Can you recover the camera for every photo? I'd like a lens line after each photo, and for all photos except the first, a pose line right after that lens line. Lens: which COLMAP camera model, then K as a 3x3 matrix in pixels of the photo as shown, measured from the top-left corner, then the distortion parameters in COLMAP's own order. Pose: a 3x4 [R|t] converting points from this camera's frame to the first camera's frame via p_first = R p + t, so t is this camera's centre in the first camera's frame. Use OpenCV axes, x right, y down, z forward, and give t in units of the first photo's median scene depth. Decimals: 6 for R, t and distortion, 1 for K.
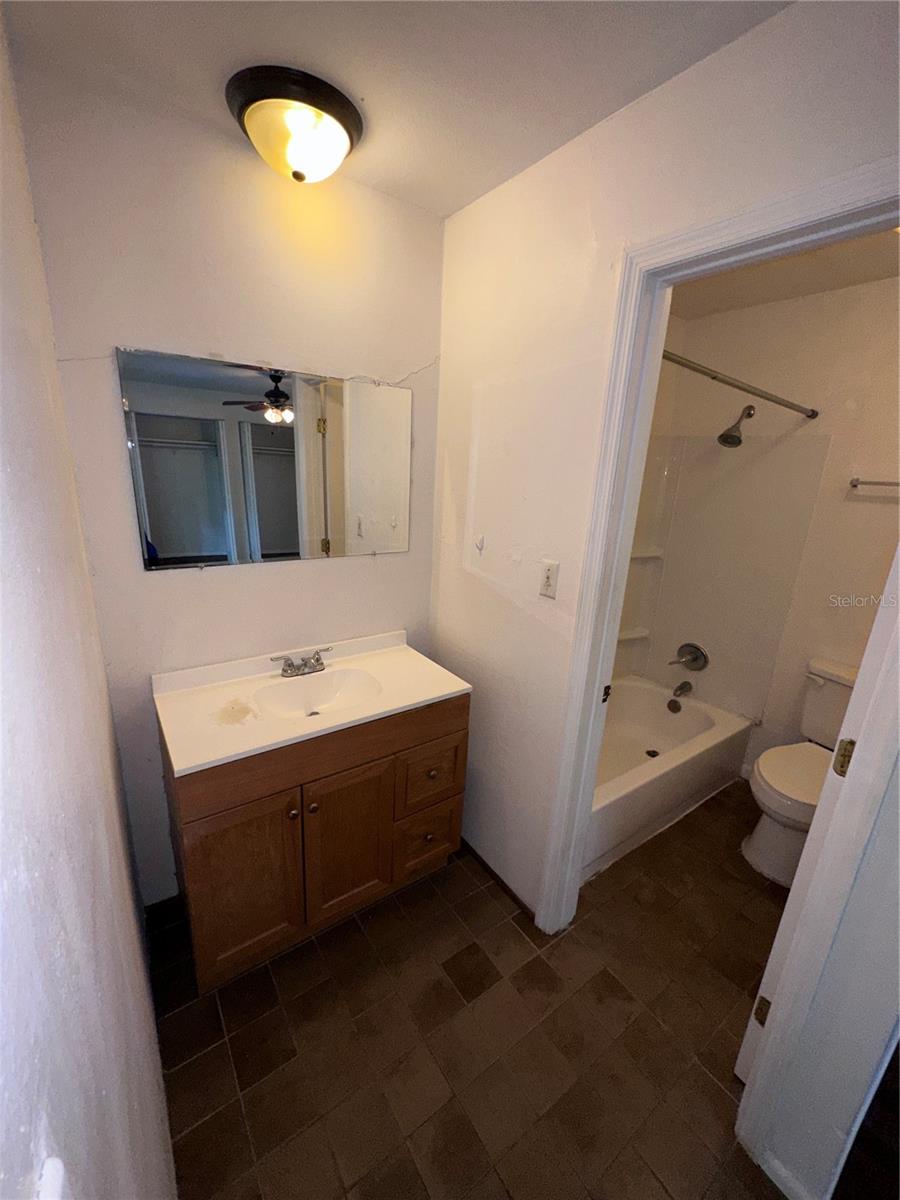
lens RADIAL K [[479.9, 0, 448.9], [0, 479.9, 597.8], [0, 0, 1]] dist [-0.006984, -0.000081]
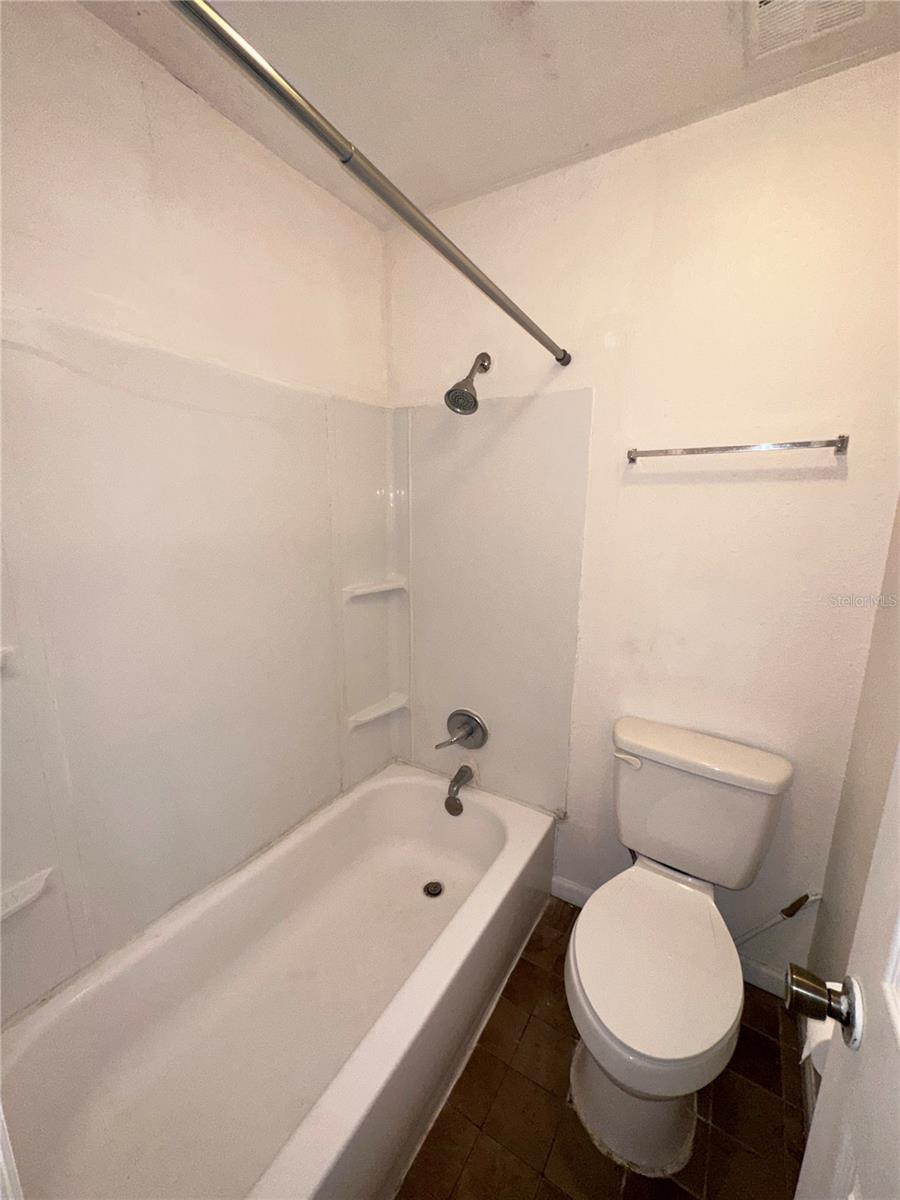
lens RADIAL K [[479.9, 0, 448.9], [0, 479.9, 599.5], [0, 0, 1]] dist [-0.006984, -0.000081]
pose [[0.921470, -0.125506, 0.367614, 0.269289], [0.142207, 0.989662, -0.018582, -0.051739], [-0.361482, 0.069400, 0.929793, 0.380322]]
